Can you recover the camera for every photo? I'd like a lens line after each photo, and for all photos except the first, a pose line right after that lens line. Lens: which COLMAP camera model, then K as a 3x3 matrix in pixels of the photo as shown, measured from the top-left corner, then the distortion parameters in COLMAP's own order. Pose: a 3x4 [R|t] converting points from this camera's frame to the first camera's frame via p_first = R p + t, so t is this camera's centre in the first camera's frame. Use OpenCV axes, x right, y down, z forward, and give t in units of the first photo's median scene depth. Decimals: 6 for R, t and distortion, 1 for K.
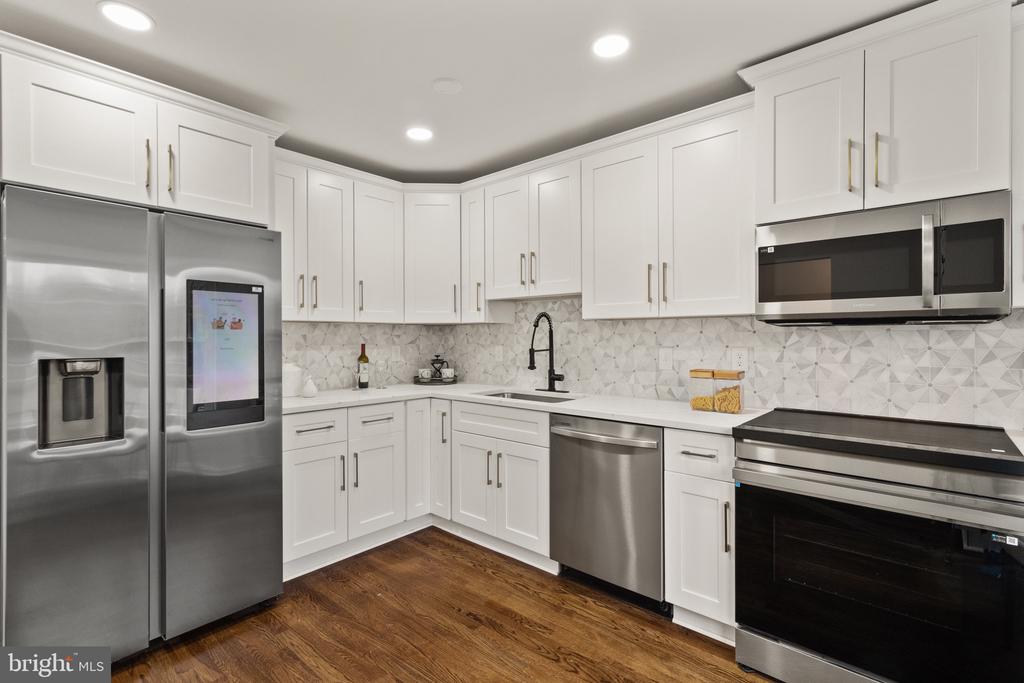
lens RADIAL K [[477.8, 0, 514.0], [0, 477.8, 338.4], [0, 0, 1]] dist [0.000199, 0.000144]
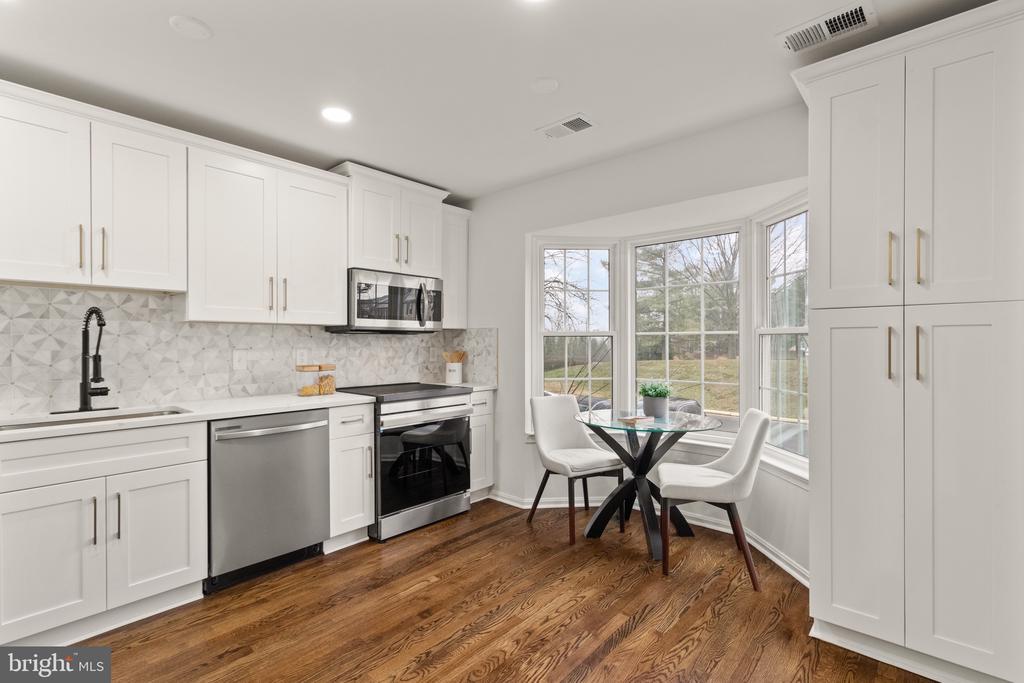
lens RADIAL K [[477.8, 0, 514.0], [0, 477.8, 338.4], [0, 0, 1]] dist [0.000199, 0.000144]
pose [[-0.004815, 0.008434, 0.999953, -0.823603], [0.001000, 0.999964, -0.008429, 0.003165], [-0.999988, 0.000960, -0.004823, 0.394469]]
